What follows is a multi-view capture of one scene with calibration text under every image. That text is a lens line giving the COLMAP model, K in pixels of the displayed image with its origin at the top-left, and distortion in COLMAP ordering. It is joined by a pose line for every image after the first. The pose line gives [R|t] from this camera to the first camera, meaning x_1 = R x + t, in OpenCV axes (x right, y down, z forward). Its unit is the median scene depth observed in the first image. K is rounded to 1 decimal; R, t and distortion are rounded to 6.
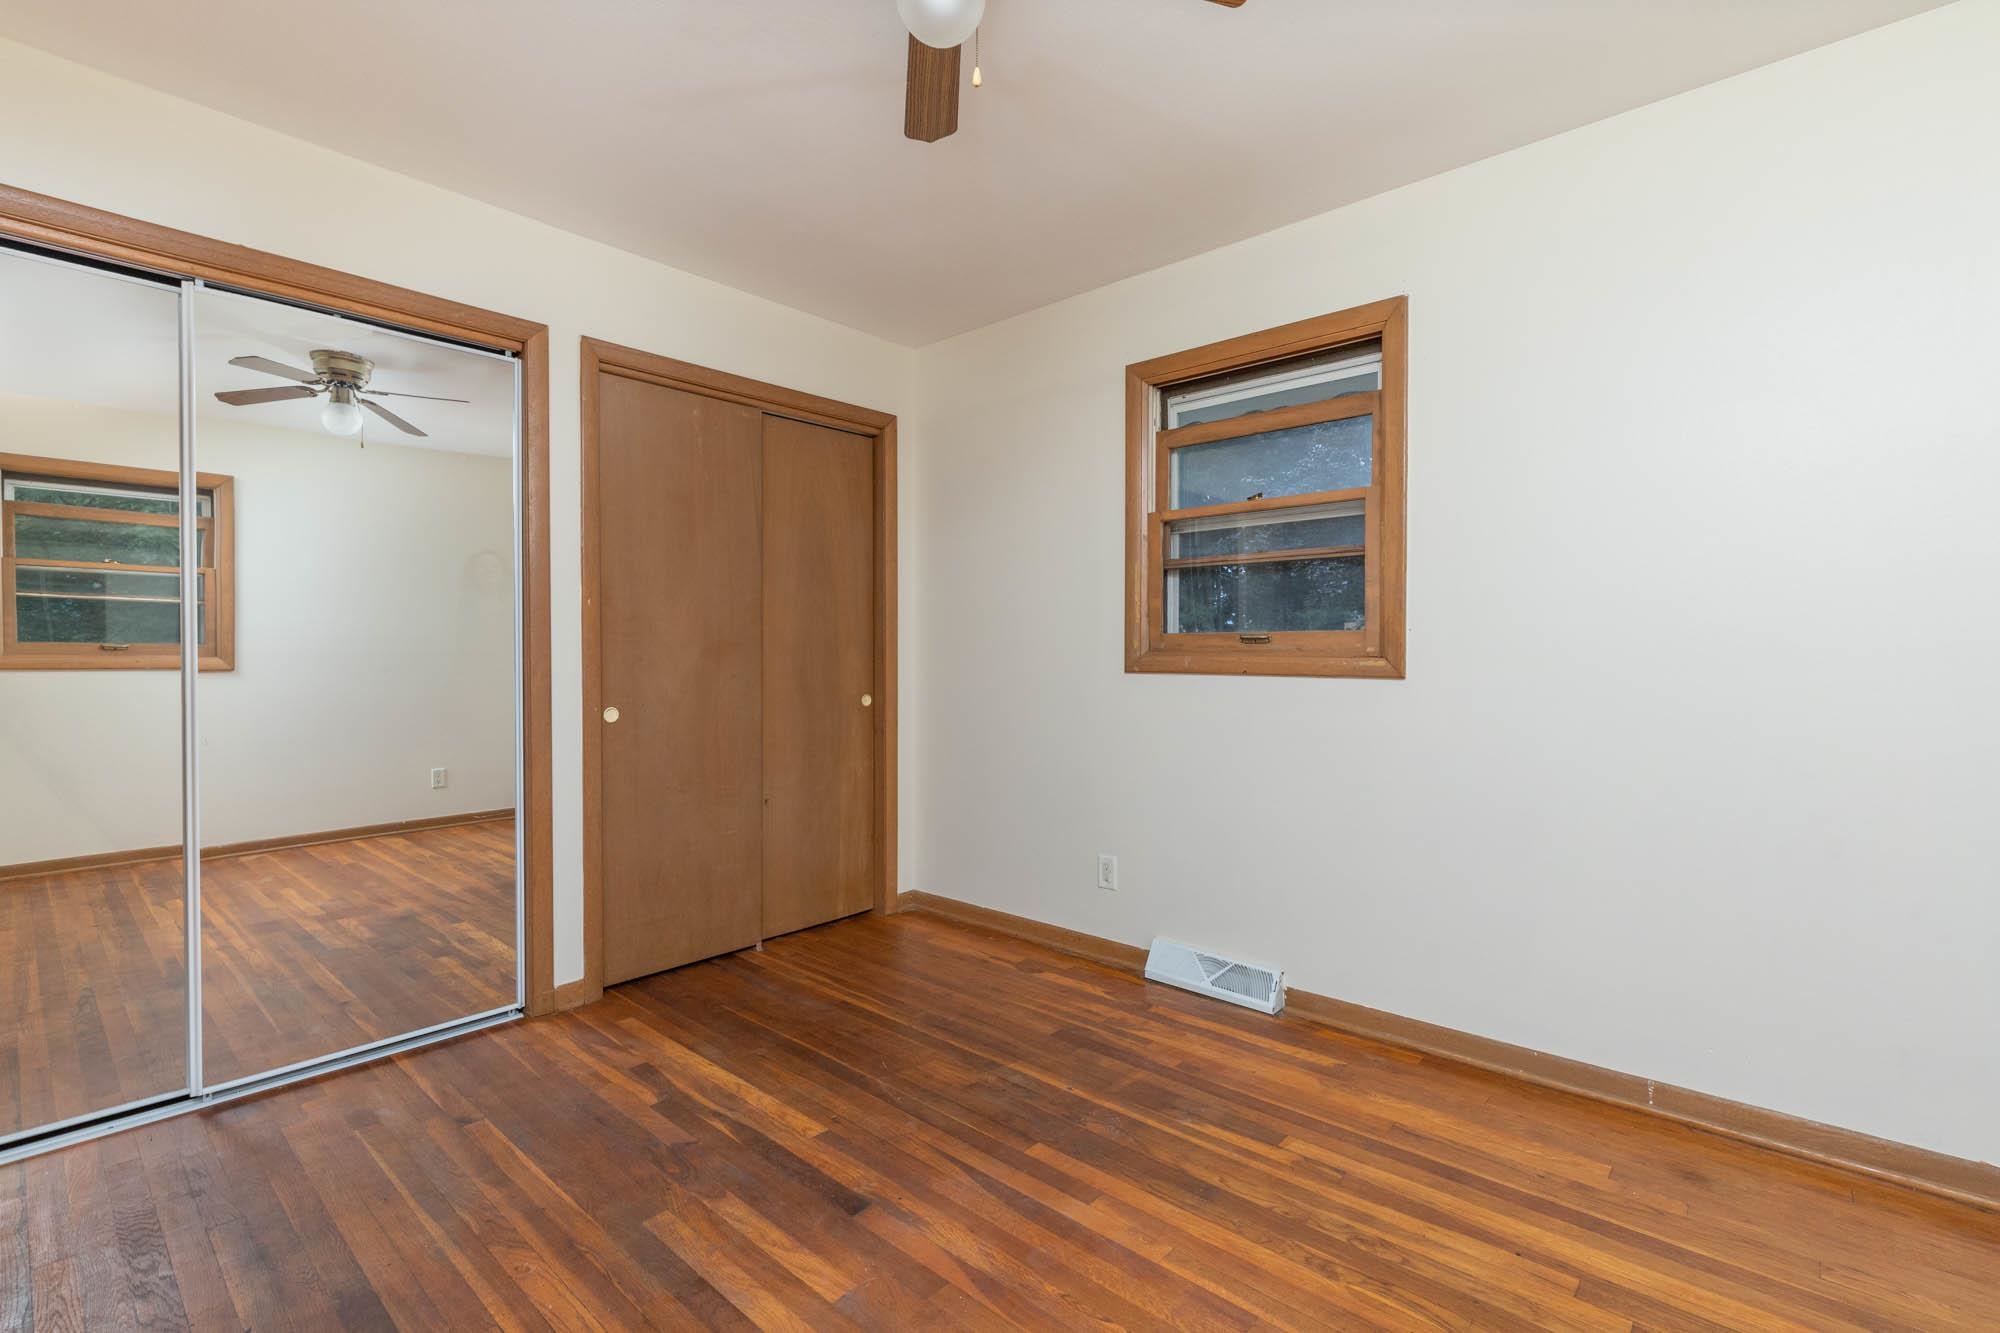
lens RADIAL K [[893.0, 0, 1001.3], [0, 893.0, 657.9], [0, 0, 1]] dist [-0.001403, -0.000296]
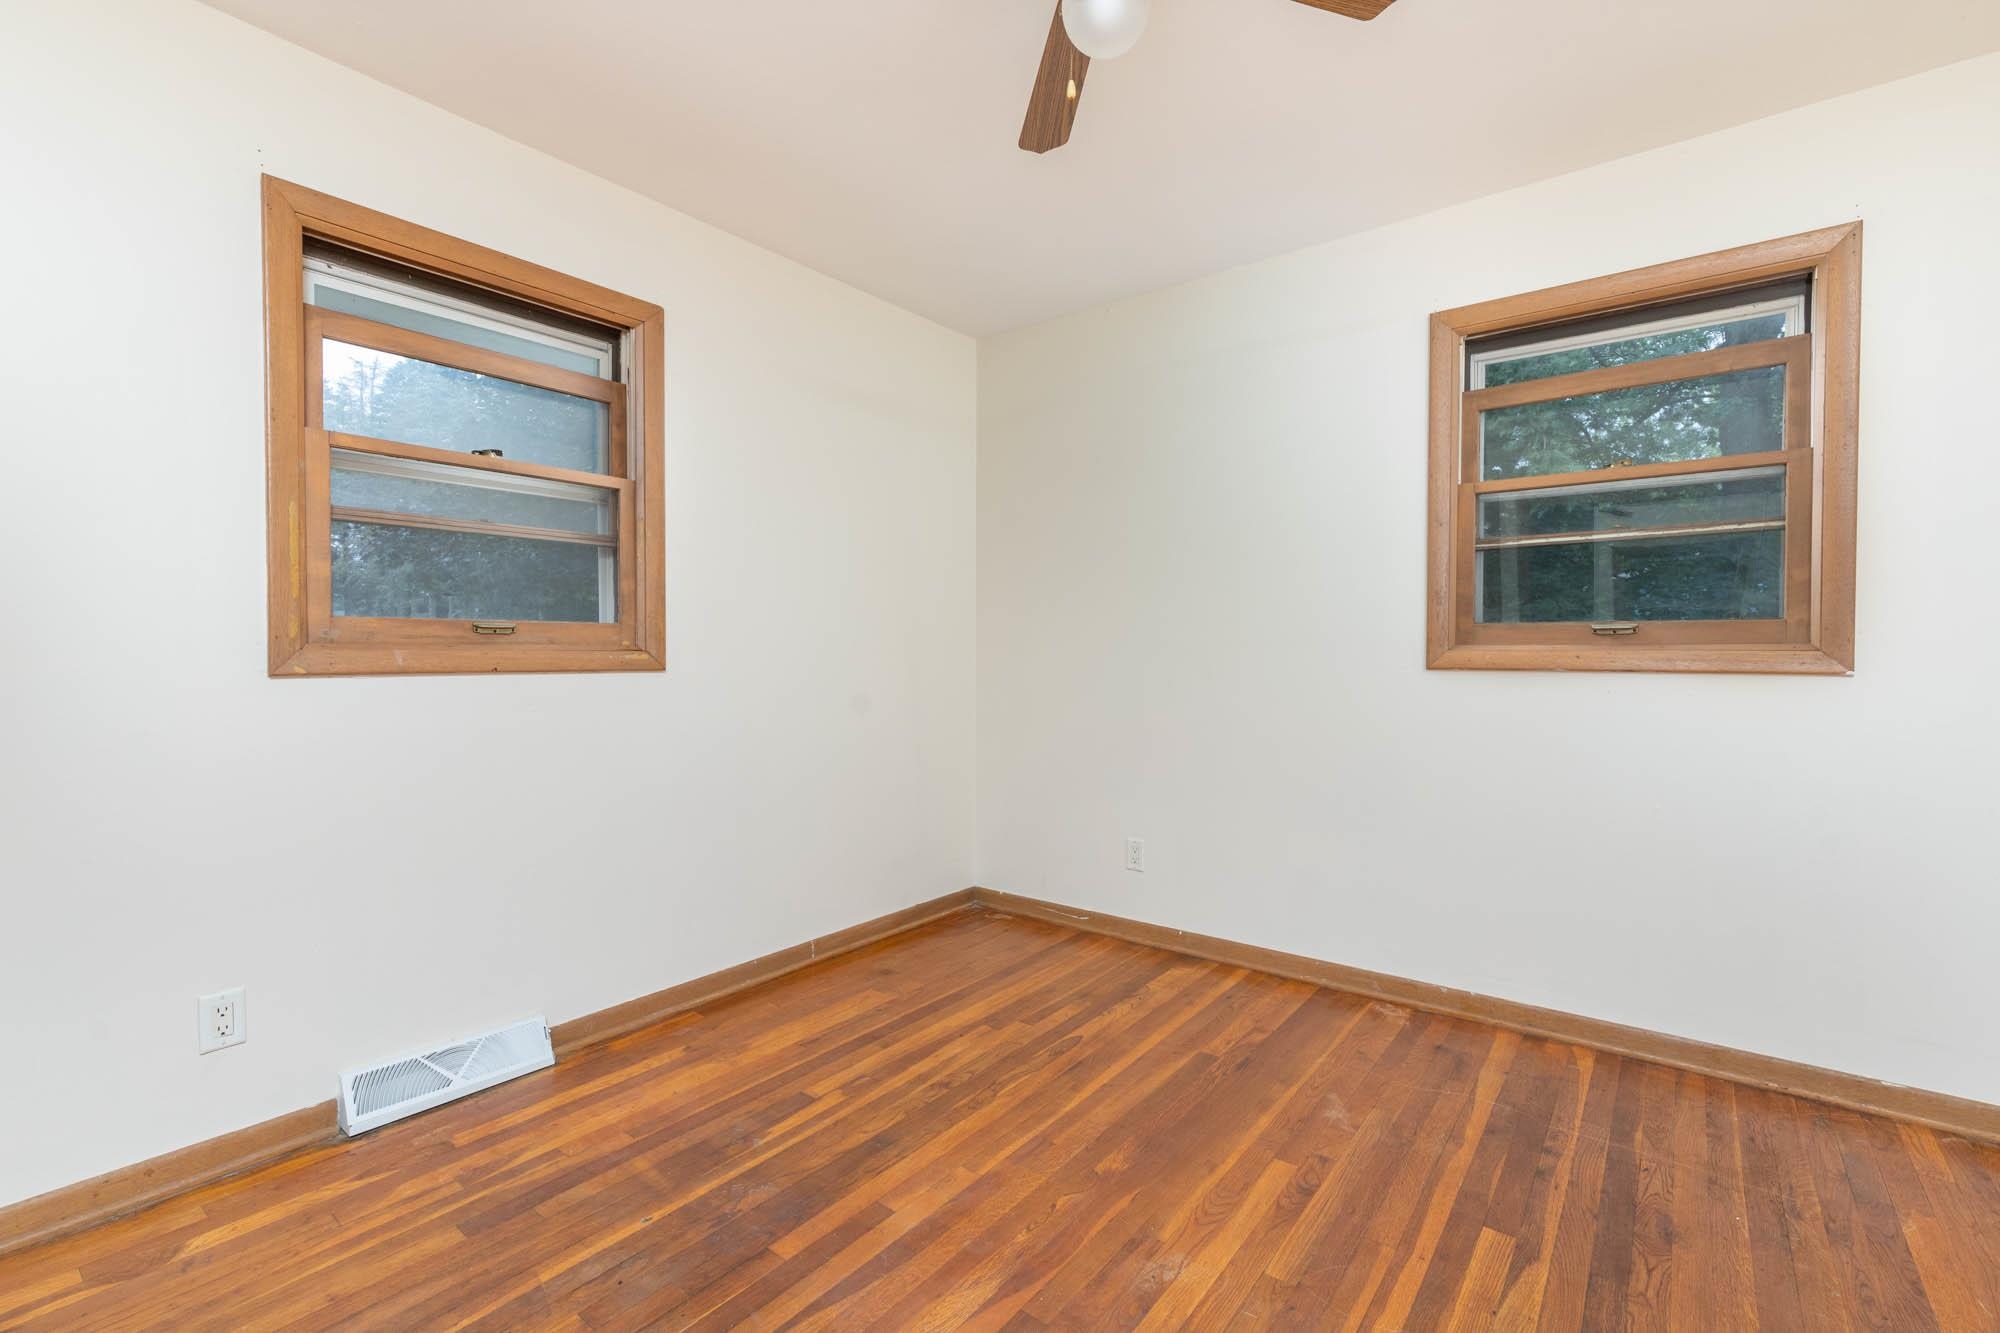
lens RADIAL K [[872.0, 0, 996.6], [0, 872.0, 652.2], [0, 0, 1]] dist [0.000725, -0.000560]
pose [[-0.059729, -0.003454, 0.998209, -0.650162], [0.001216, 0.999993, 0.003532, -0.002416], [-0.998214, 0.001425, -0.059725, 0.715362]]
